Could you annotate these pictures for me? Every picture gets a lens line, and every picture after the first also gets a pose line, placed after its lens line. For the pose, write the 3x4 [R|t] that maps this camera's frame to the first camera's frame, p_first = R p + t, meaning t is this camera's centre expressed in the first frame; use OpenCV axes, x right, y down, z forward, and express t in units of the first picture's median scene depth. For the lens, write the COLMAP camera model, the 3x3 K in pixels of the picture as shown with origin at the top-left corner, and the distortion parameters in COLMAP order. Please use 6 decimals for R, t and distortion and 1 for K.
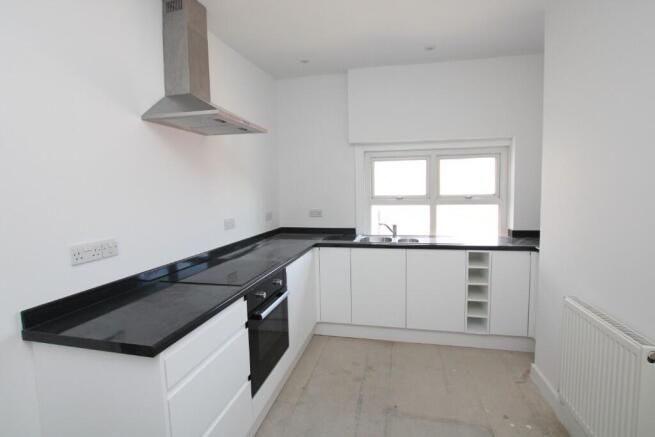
lens RADIAL K [[312.8, 0, 327.5], [0, 312.8, 218.5], [0, 0, 1]] dist [-0.027202, -0.000063]
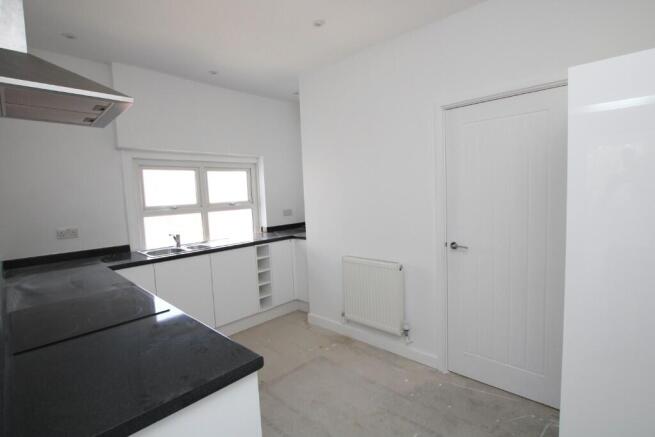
lens RADIAL K [[312.8, 0, 327.5], [0, 312.8, 218.5], [0, 0, 1]] dist [-0.027202, -0.000063]
pose [[0.508203, -0.075651, 0.857908, -0.380782], [0.109418, 0.993734, 0.022812, -0.001185], [-0.854258, 0.082277, 0.513296, 0.086540]]
